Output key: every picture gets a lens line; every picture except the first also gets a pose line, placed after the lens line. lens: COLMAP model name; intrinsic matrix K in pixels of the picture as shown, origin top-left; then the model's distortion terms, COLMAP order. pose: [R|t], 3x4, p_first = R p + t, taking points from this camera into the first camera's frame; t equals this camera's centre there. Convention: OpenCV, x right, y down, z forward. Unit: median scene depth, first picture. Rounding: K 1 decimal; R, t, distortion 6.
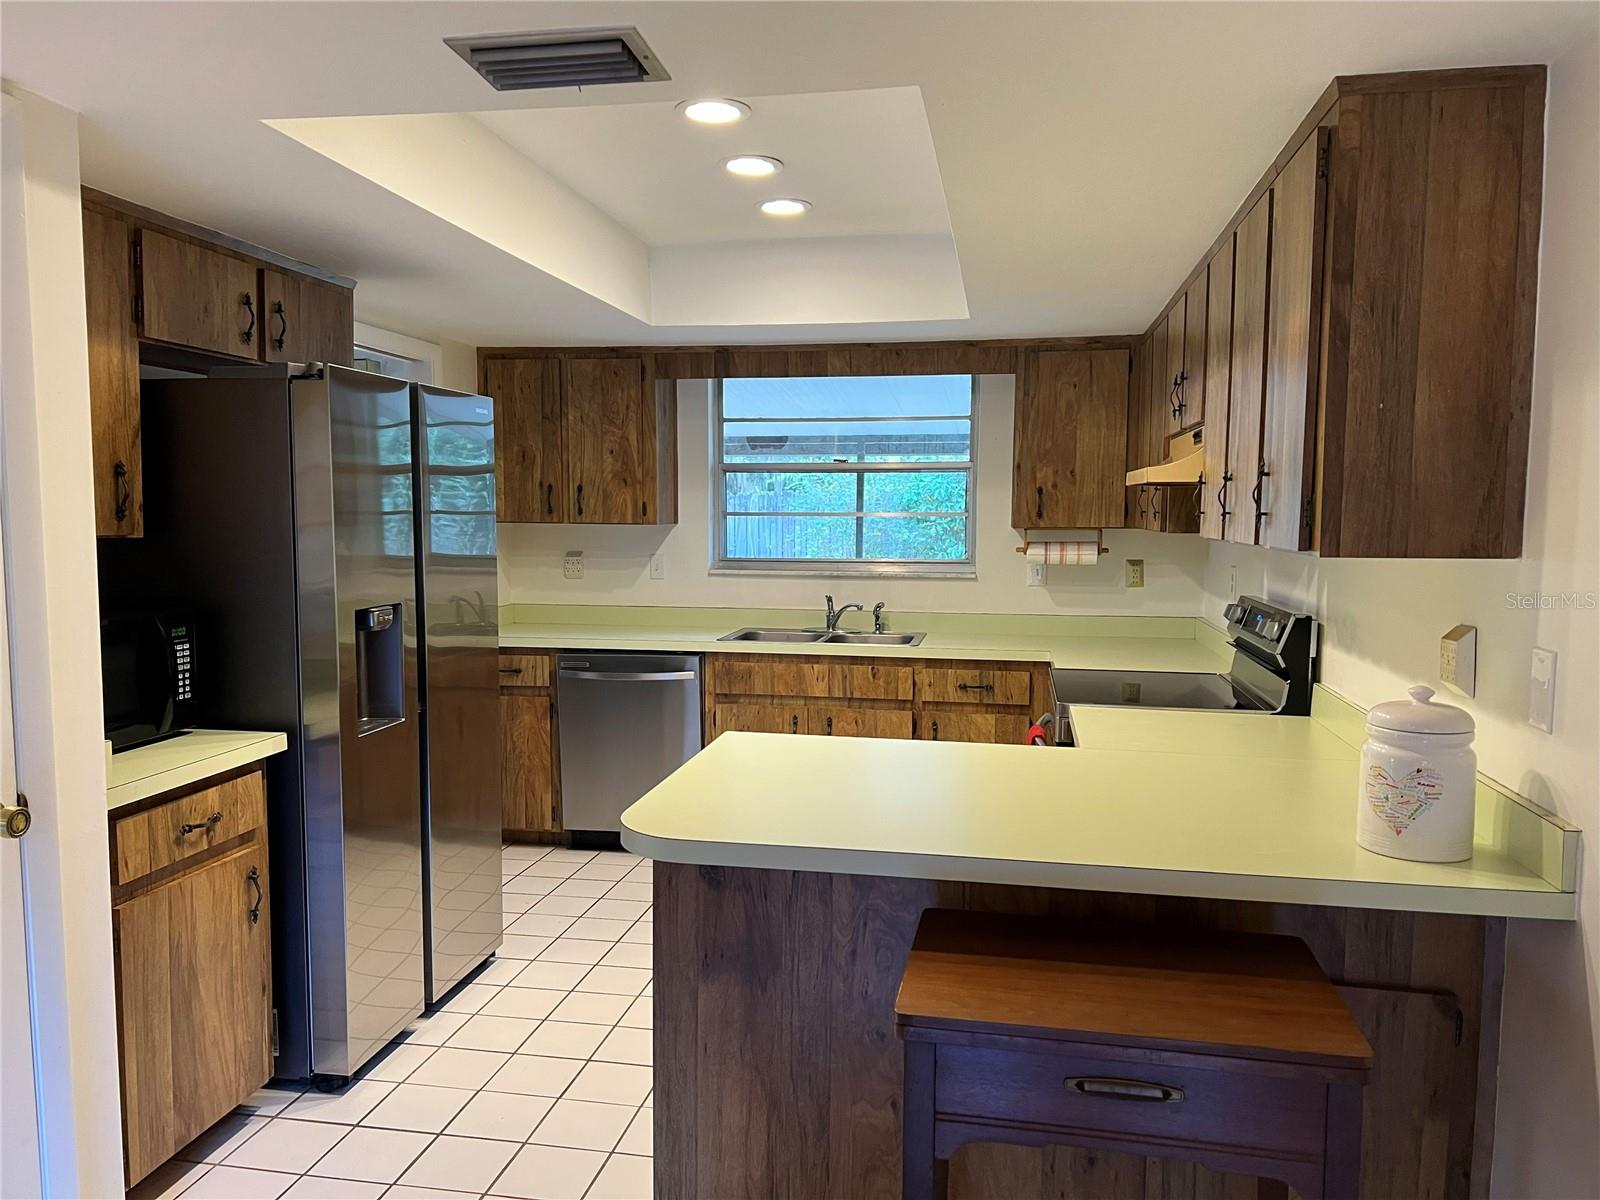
lens RADIAL K [[1191.0, 0, 794.1], [0, 1191.0, 600.2], [0, 0, 1]] dist [0.068875, -0.071670]
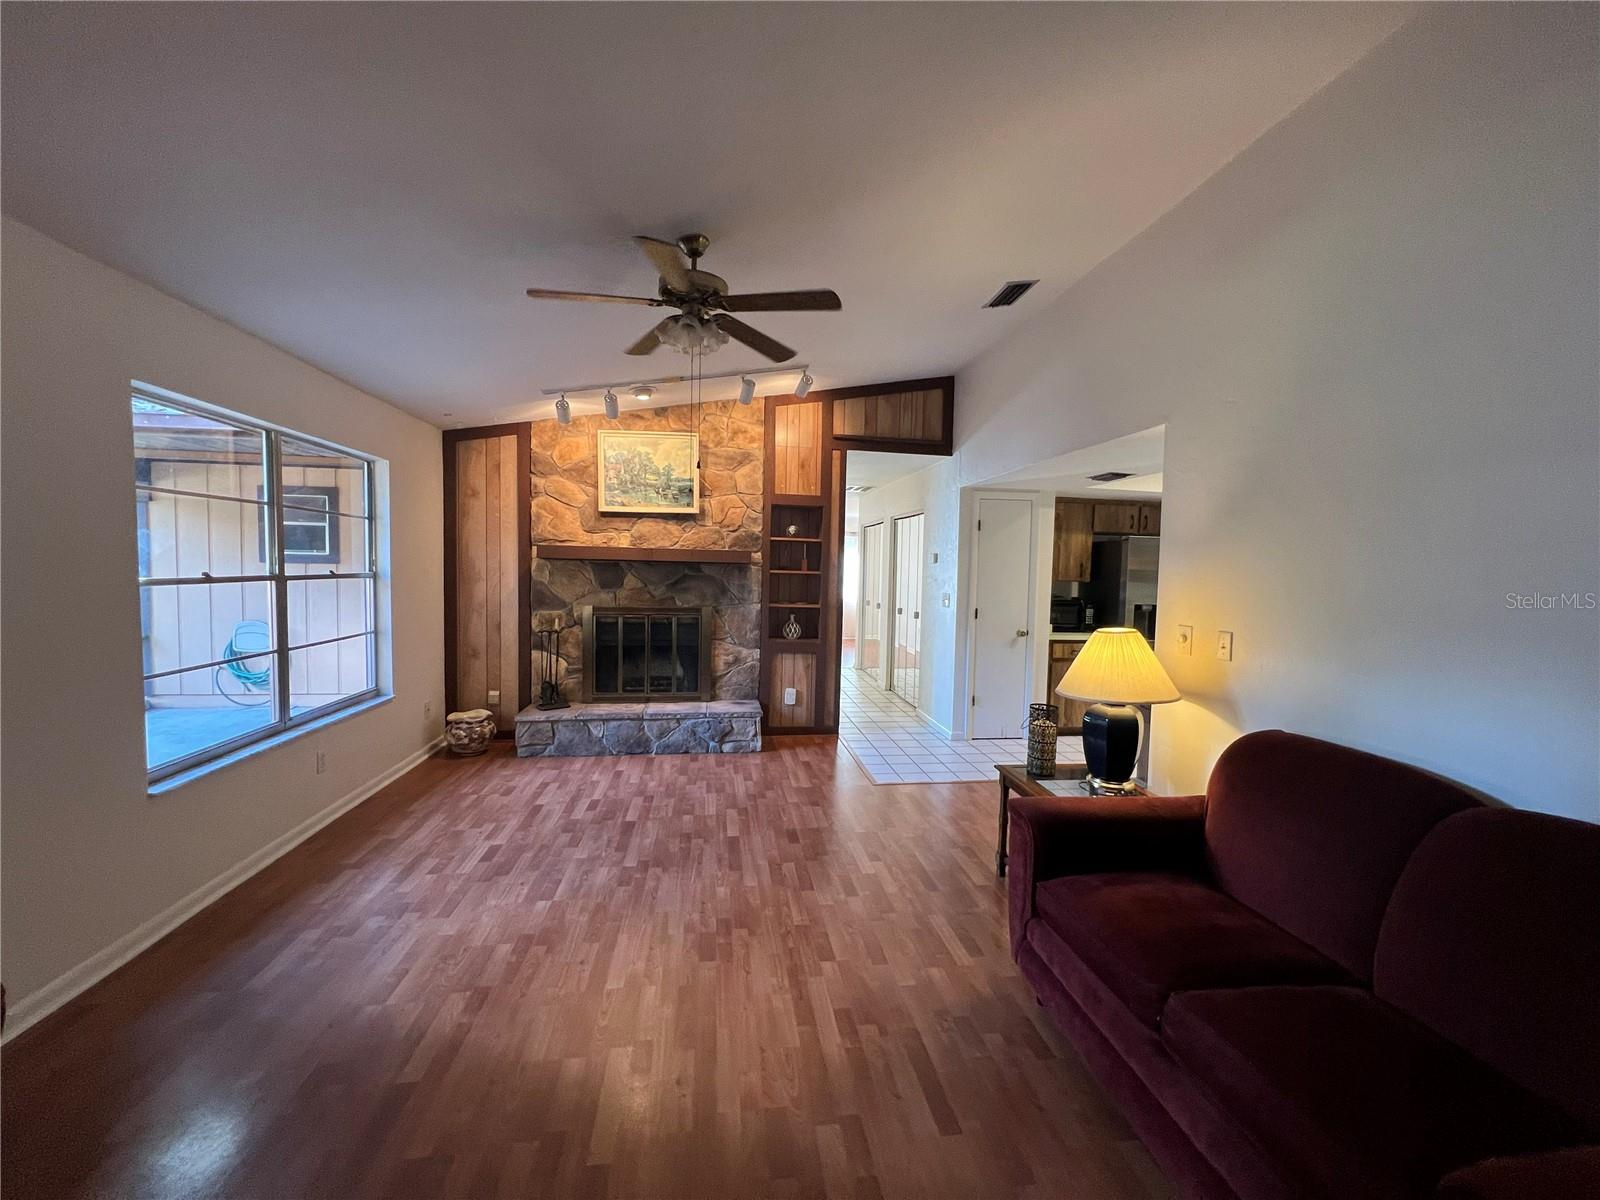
lens RADIAL K [[630.9, 0, 804.0], [0, 630.9, 598.8], [0, 0, 1]] dist [0.001887, -0.000025]
pose [[0.317228, 0.050667, -0.946995, 1.118434], [-0.098833, 0.994901, 0.020123, 0.051823], [0.943185, 0.087211, 0.320618, -0.527326]]
